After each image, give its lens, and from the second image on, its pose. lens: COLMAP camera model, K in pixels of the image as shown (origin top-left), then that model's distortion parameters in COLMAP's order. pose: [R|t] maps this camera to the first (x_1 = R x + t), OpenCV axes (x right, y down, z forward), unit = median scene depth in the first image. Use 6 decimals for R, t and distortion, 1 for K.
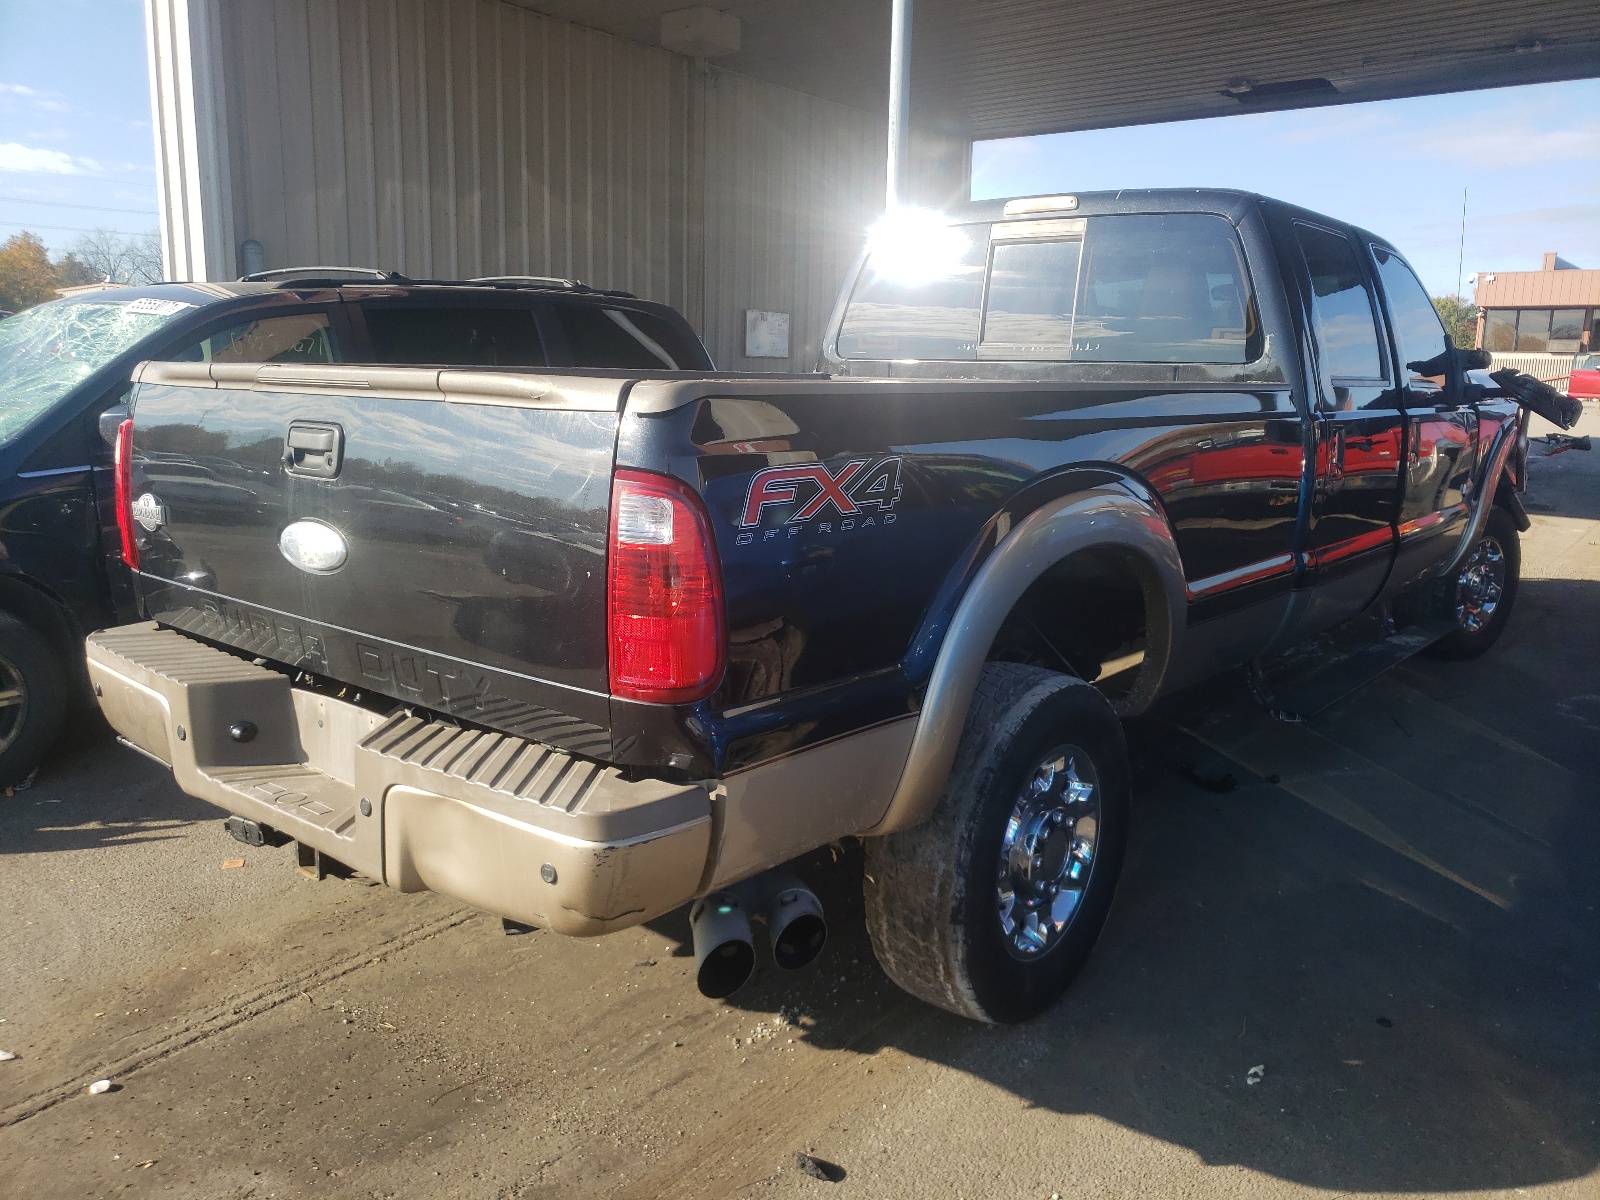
lens RADIAL K [[1265.5, 0, 799.9], [0, 1265.5, 600.8], [0, 0, 1]] dist [0.025308, -0.006991]
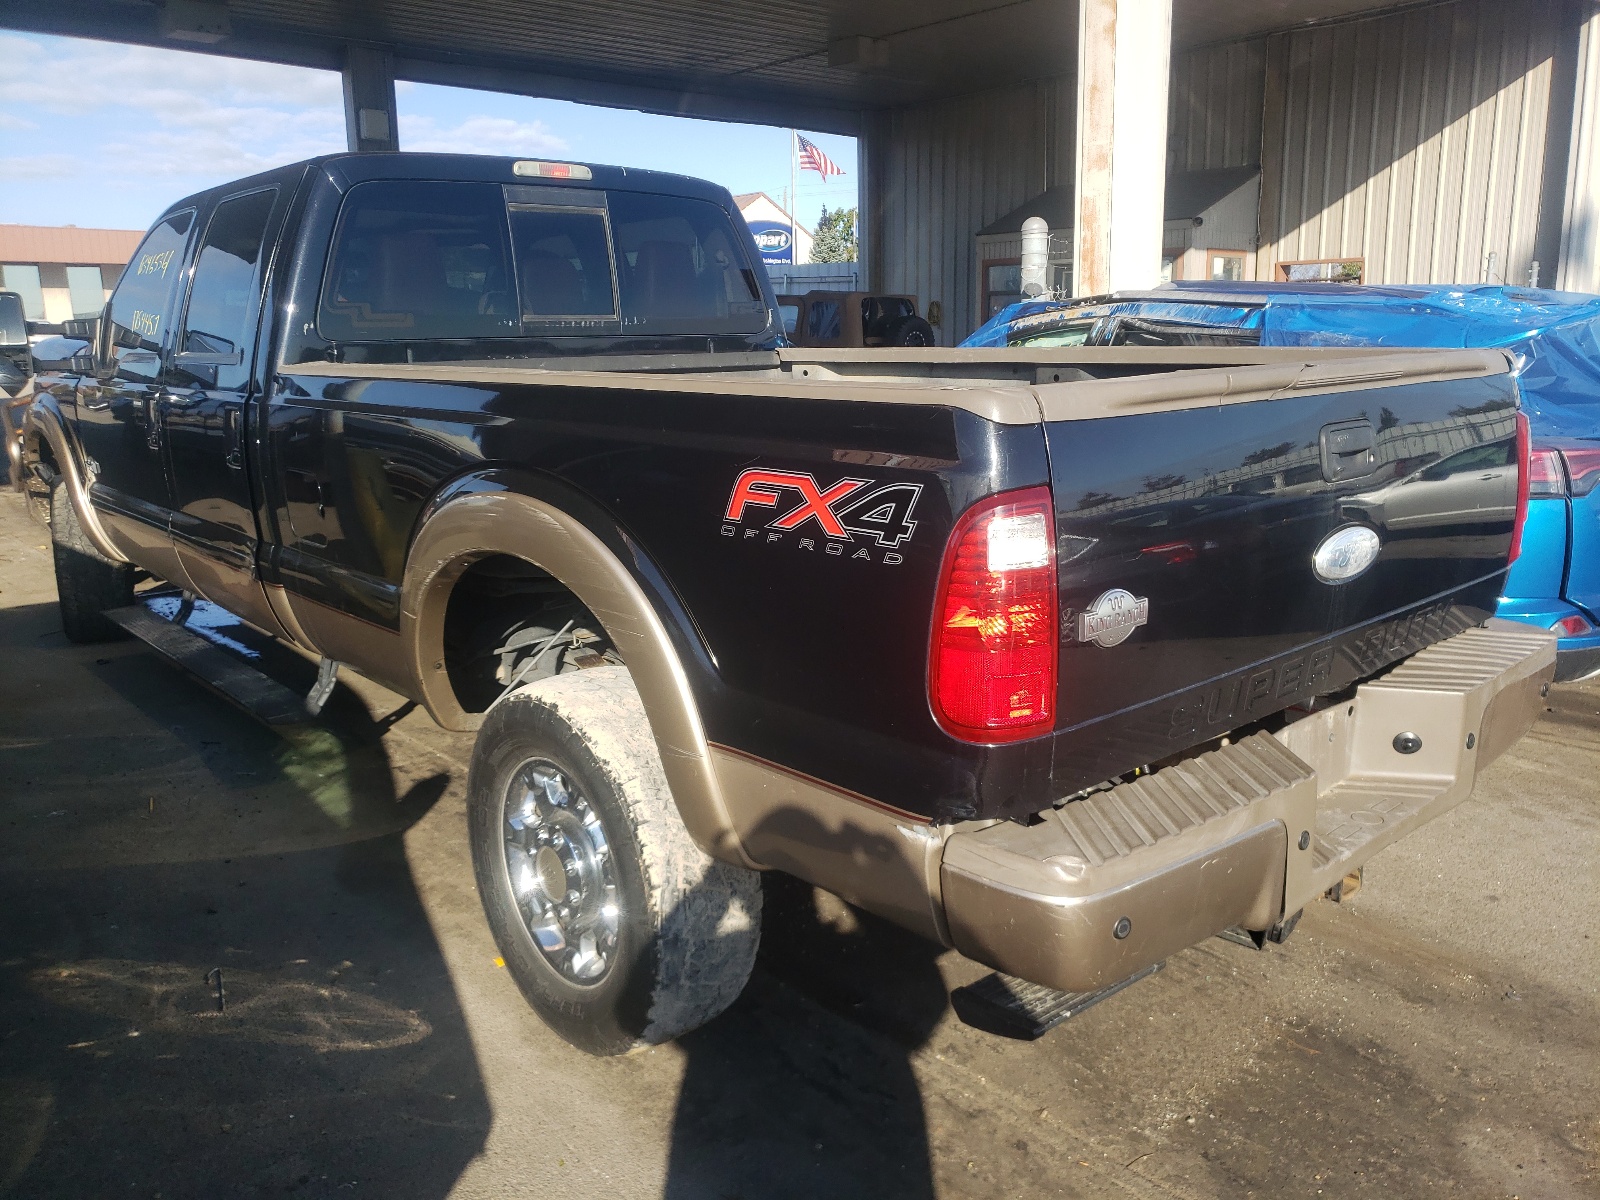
lens RADIAL K [[1265.5, 0, 803.7], [0, 1265.5, 591.0], [0, 0, 1]] dist [0.025308, -0.006991]
pose [[-0.161297, 0.184220, -0.969560, 0.884105], [-0.168790, 0.962799, 0.211016, -0.210998], [0.972365, 0.197688, -0.124202, 1.084905]]
